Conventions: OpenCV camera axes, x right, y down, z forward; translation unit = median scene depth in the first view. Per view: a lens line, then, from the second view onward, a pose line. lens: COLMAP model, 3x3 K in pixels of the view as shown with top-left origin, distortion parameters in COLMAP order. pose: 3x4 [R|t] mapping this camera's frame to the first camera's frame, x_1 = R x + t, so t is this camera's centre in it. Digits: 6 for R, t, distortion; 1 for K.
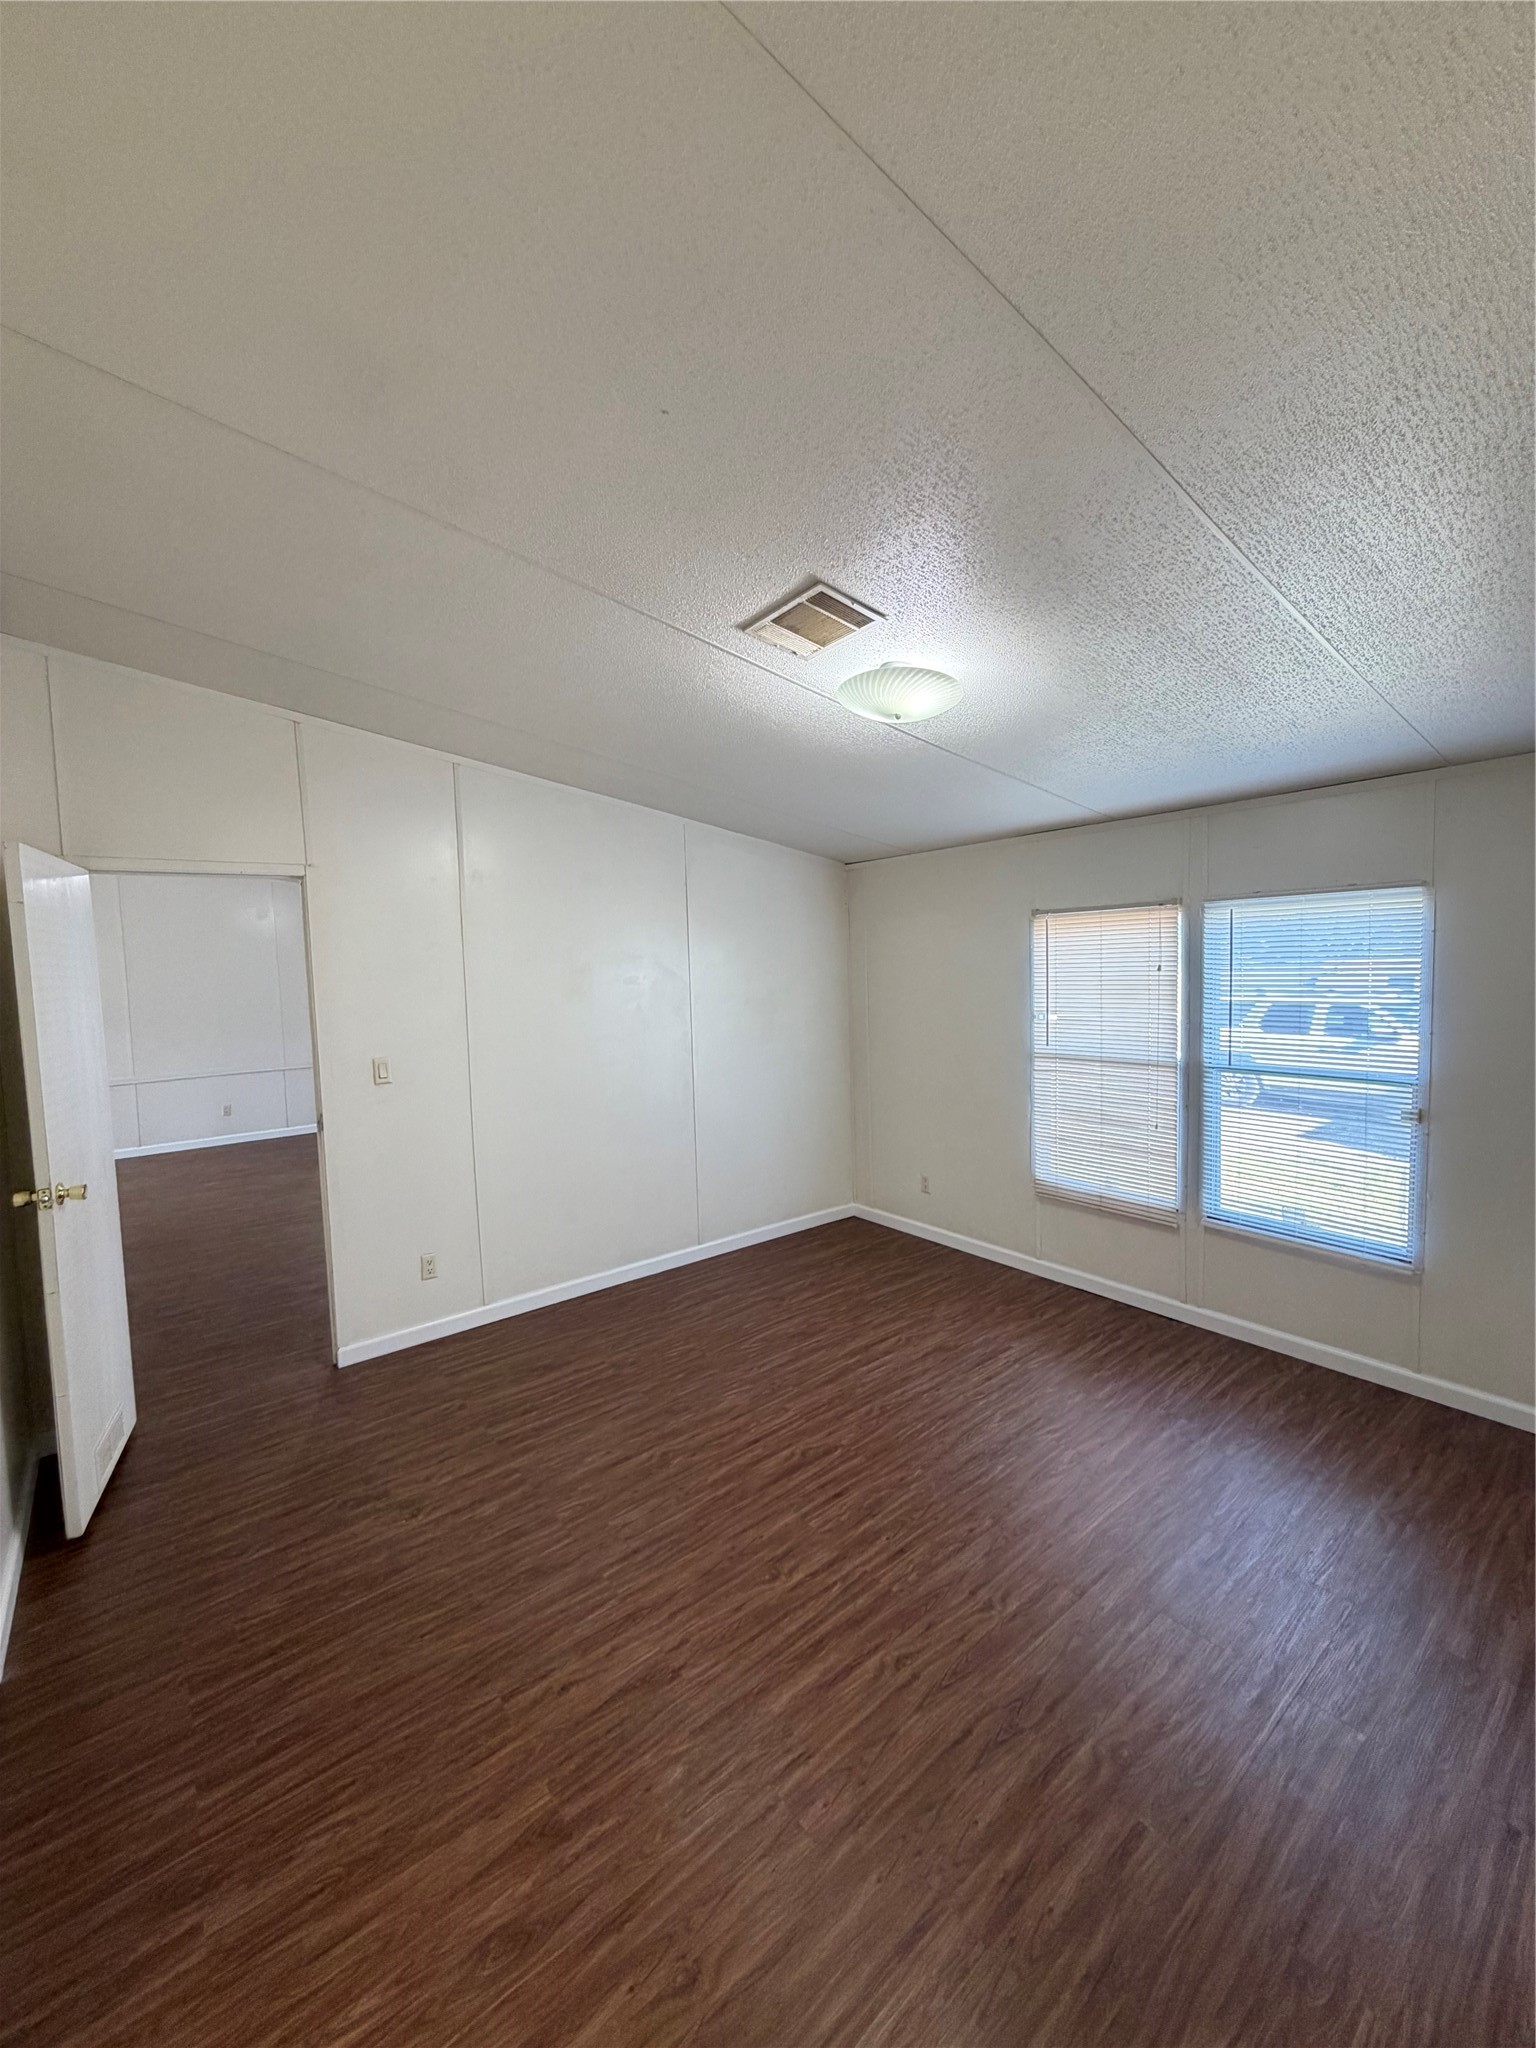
lens RADIAL K [[814.5, 0, 774.4], [0, 814.5, 1021.7], [0, 0, 1]] dist [-0.003736, 0.001359]
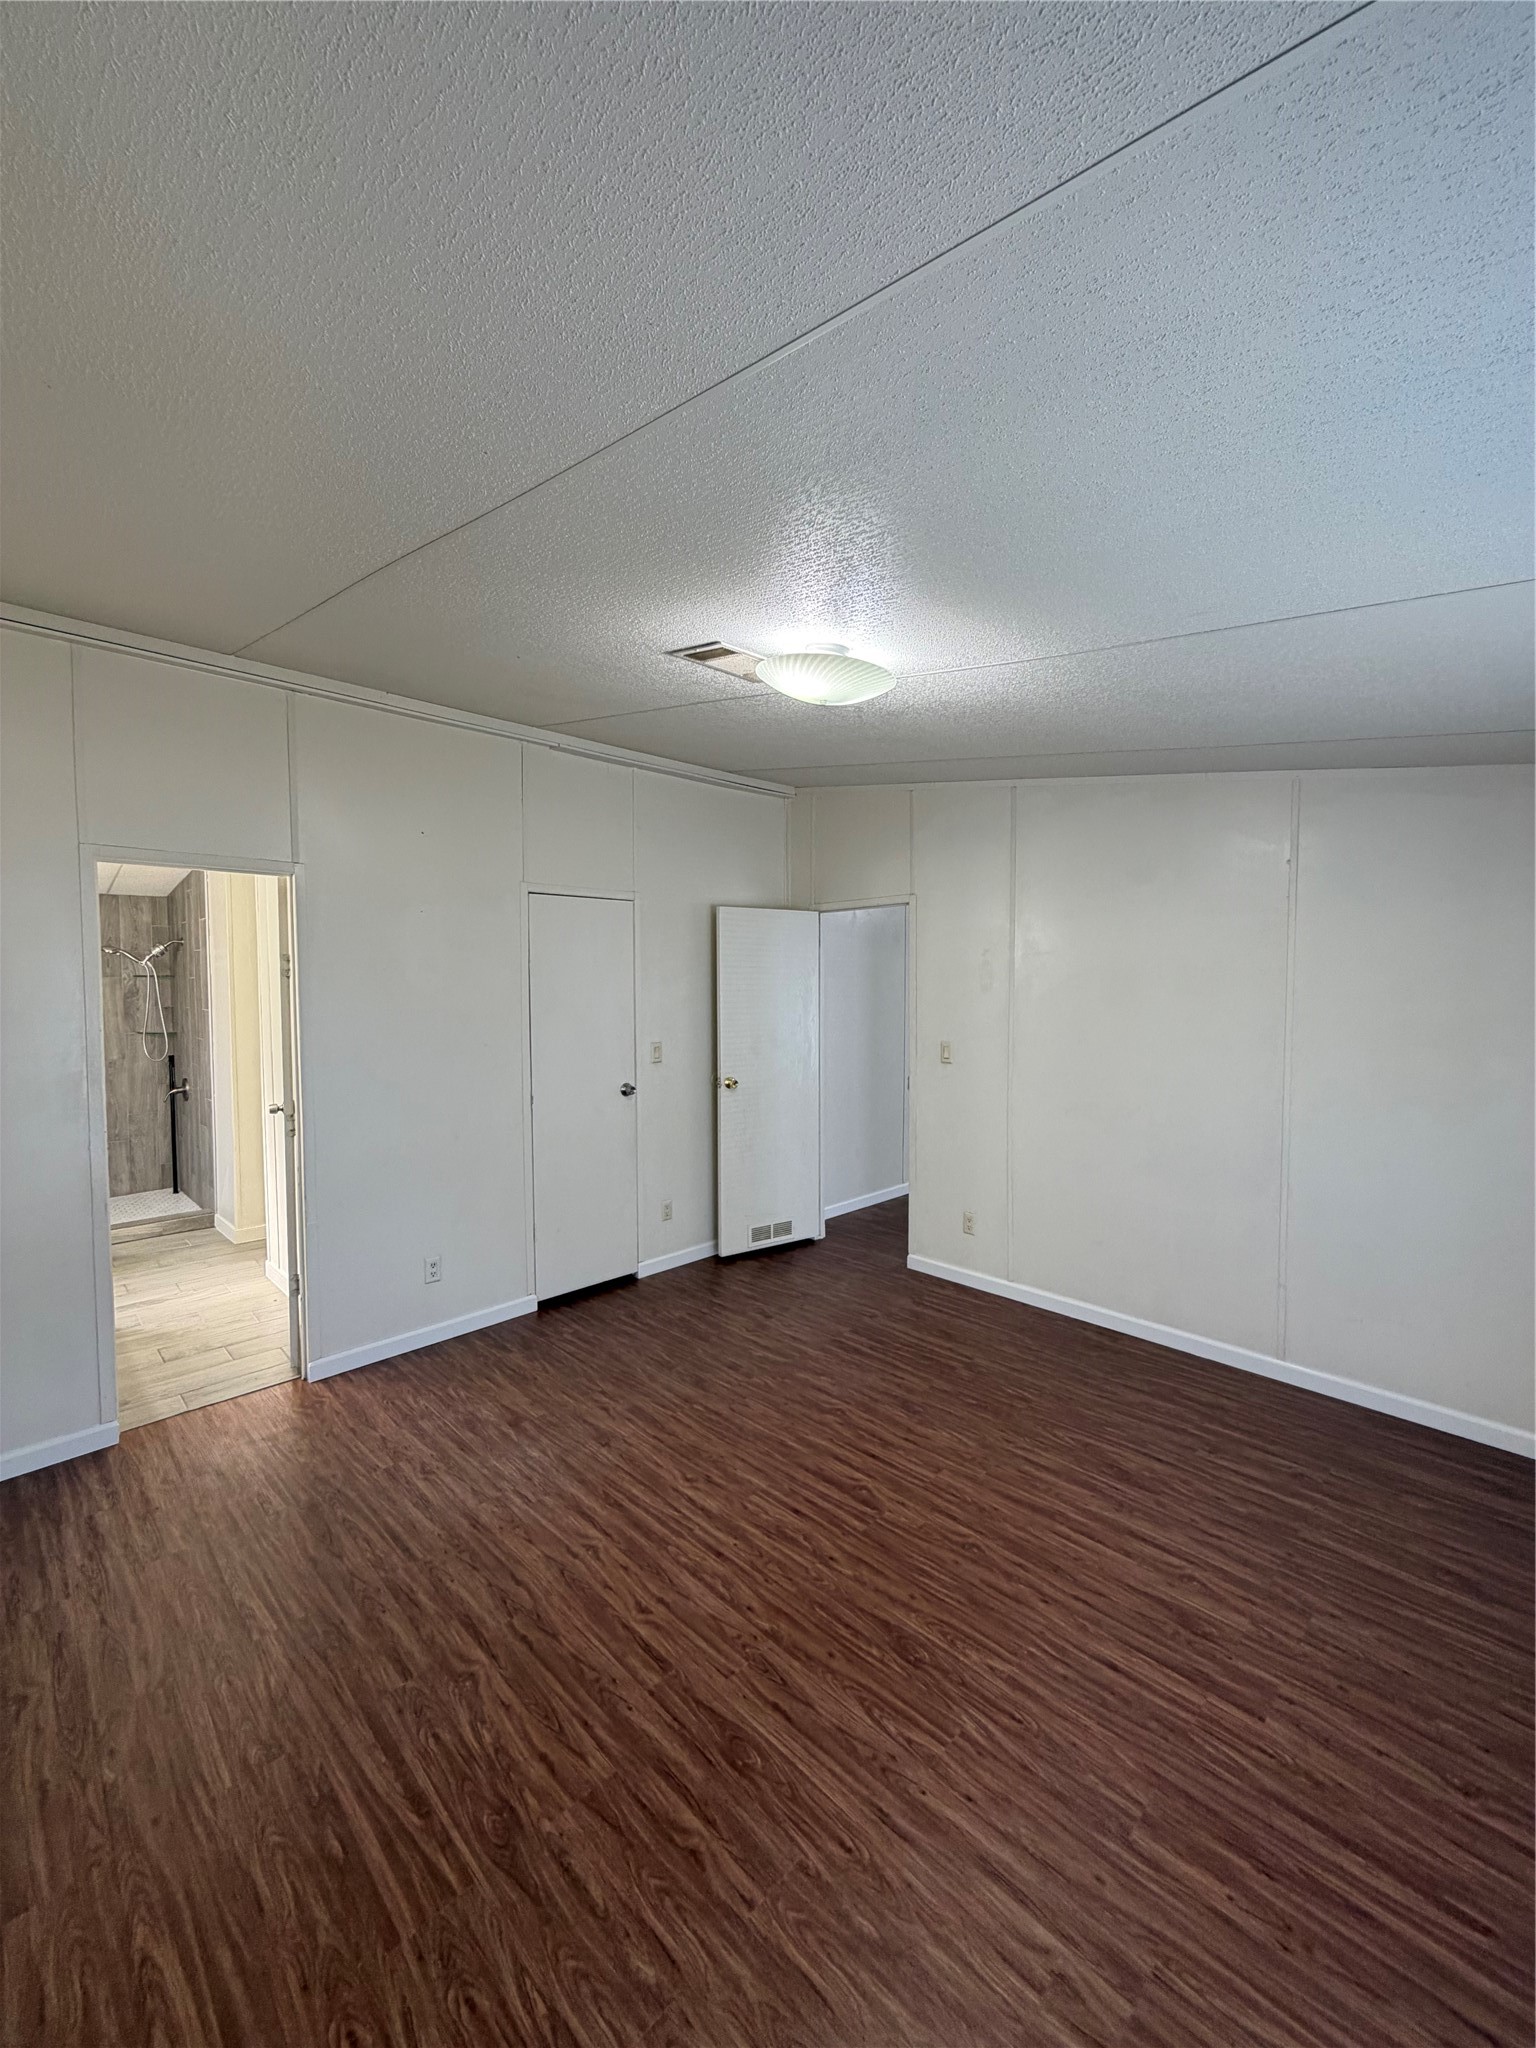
lens RADIAL K [[814.5, 0, 772.3], [0, 814.5, 1033.1], [0, 0, 1]] dist [-0.003736, 0.001359]
pose [[0.106491, 0.096317, -0.989638, 0.883410], [-0.074630, 0.993264, 0.088639, -0.073499], [0.991509, 0.064418, 0.112962, 0.724441]]
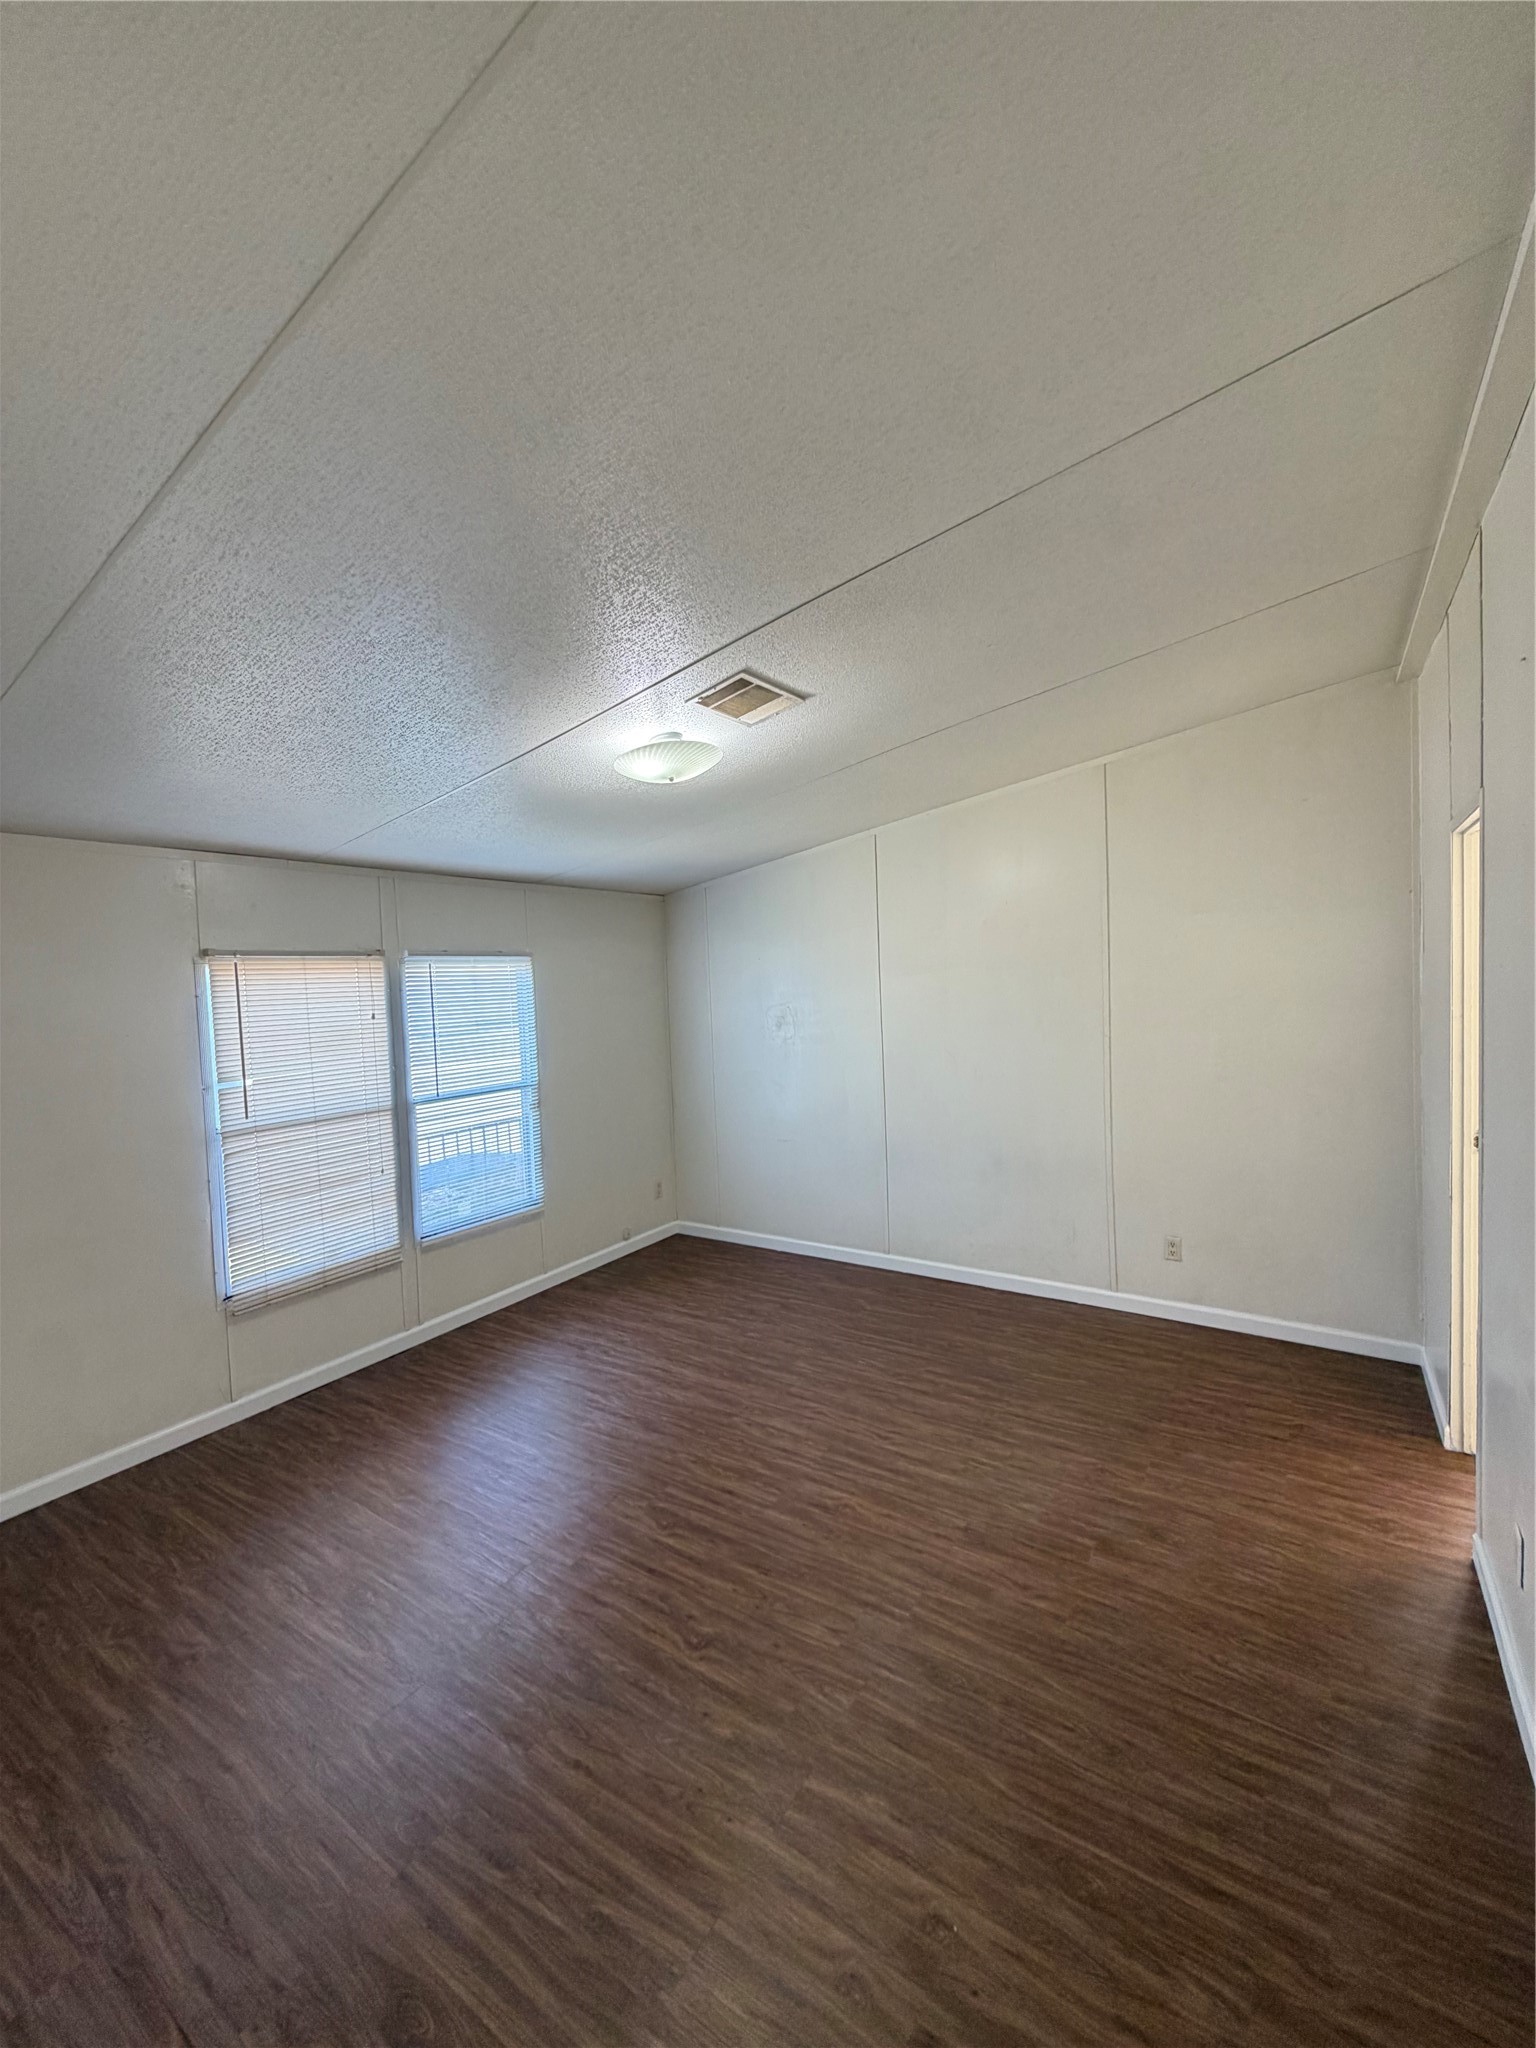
lens RADIAL K [[814.5, 0, 767.4], [0, 814.5, 1017.0], [0, 0, 1]] dist [-0.003736, 0.001359]
pose [[-0.297736, -0.001491, 0.954647, -0.833537], [0.117847, 0.992293, 0.038304, -0.057912], [-0.947346, 0.123907, -0.295266, 1.048957]]
